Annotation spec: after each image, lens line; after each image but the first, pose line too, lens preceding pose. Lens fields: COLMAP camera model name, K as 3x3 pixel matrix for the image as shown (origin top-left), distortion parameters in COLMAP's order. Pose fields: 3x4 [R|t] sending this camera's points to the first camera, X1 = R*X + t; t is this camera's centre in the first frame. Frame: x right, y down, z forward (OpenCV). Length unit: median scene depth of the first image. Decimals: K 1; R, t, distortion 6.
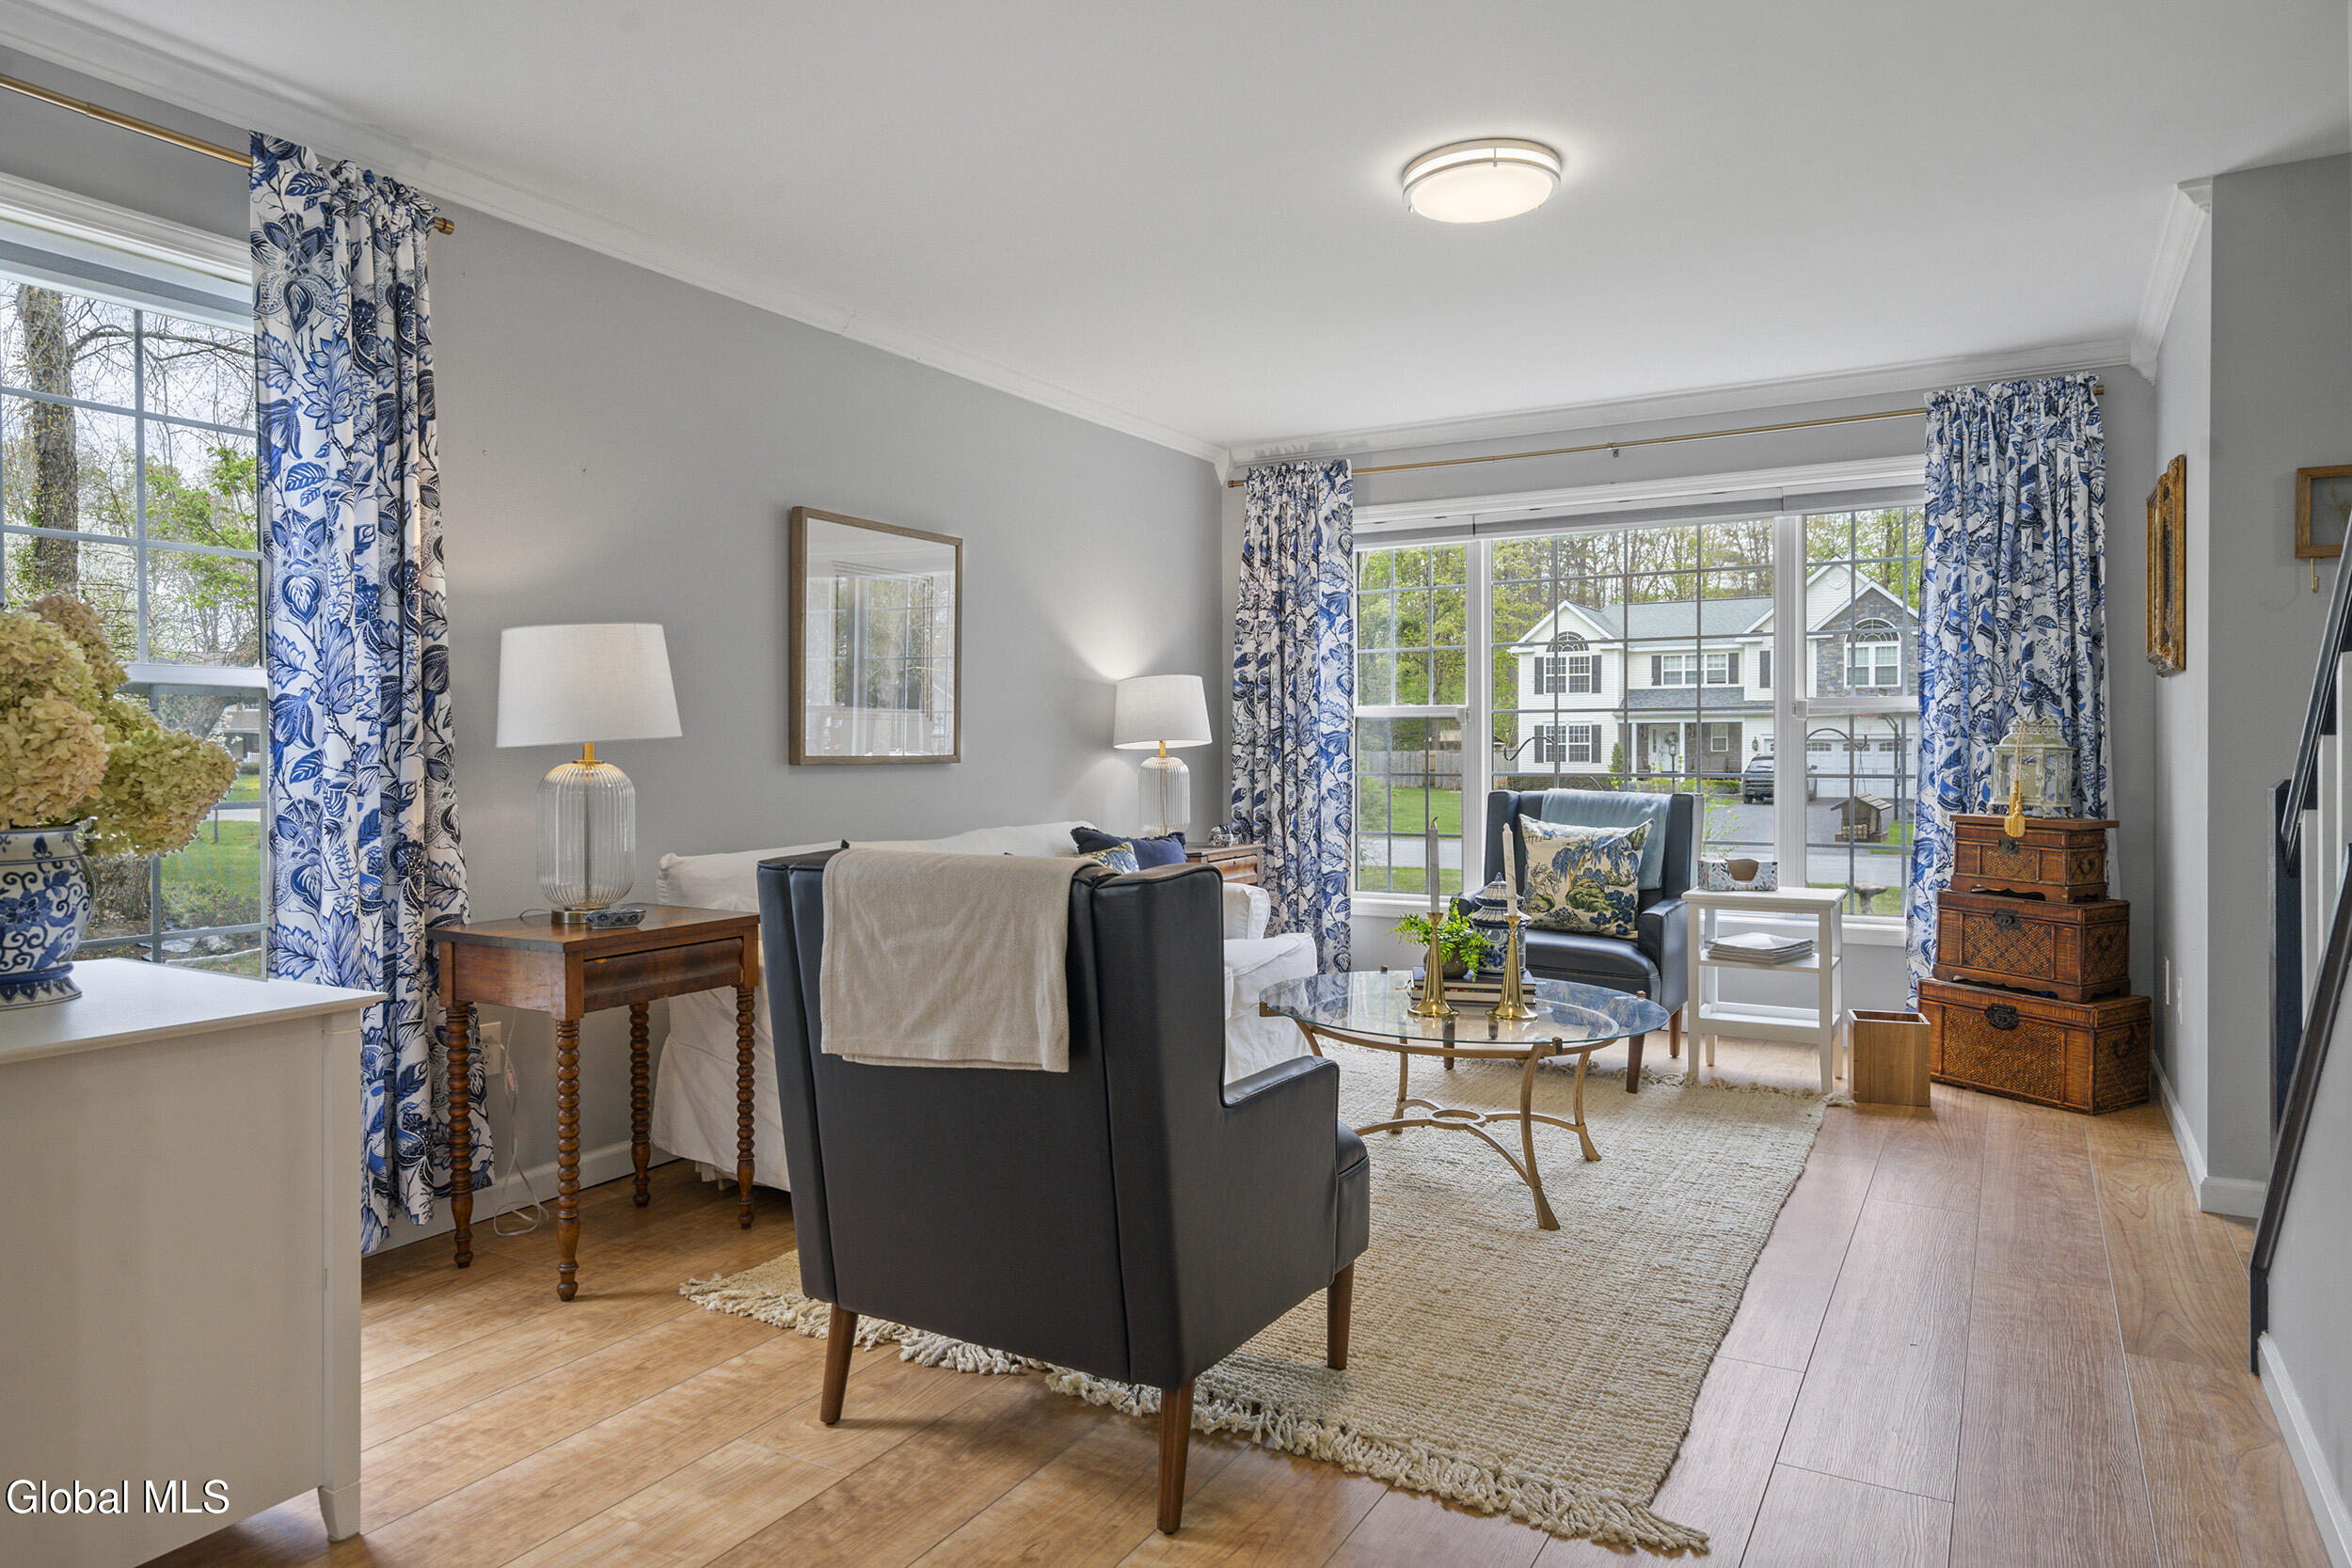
lens RADIAL K [[1521.9, 0, 1178.7], [0, 1521.9, 774.8], [0, 0, 1]] dist [-0.000147, 0.000325]
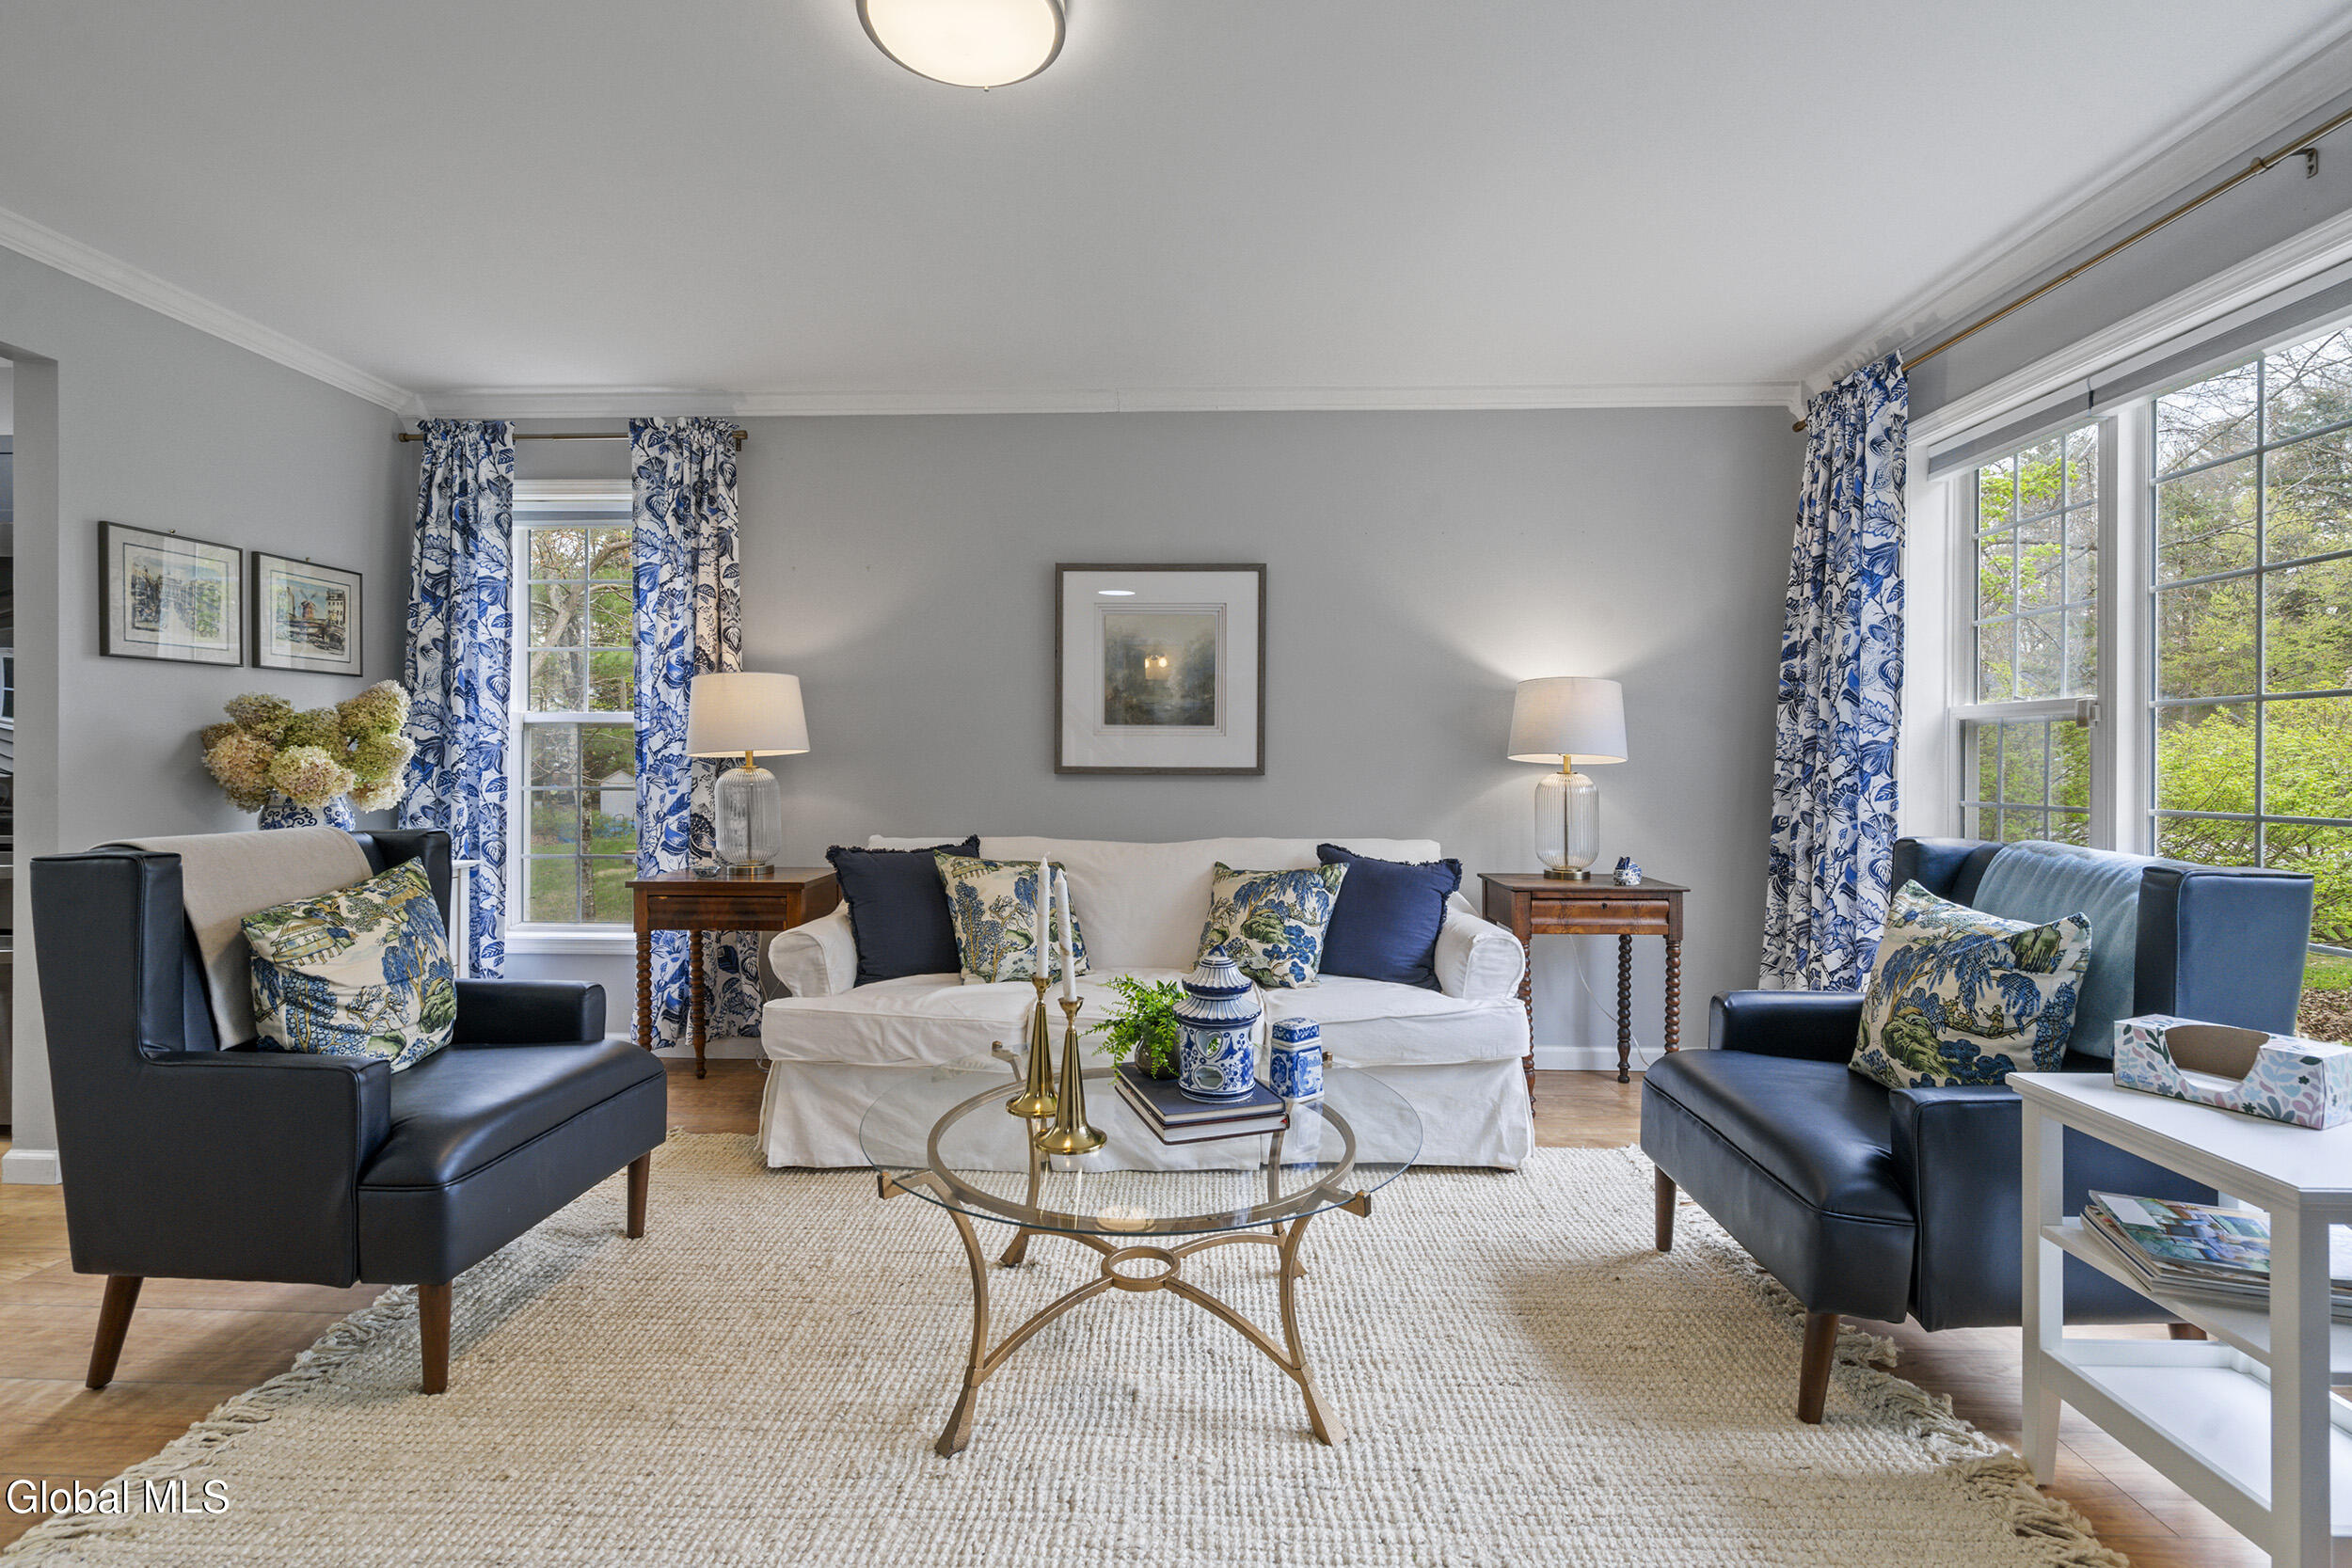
lens RADIAL K [[1083.7, 0, 1175.7], [0, 1083.7, 765.9], [0, 0, 1]] dist [0.004460, 0.000151]
pose [[0.447277, 0.007920, -0.894360, 0.496764], [-0.022087, 0.999754, -0.002193, -0.010840], [0.894123, 0.020734, 0.447342, 0.590857]]
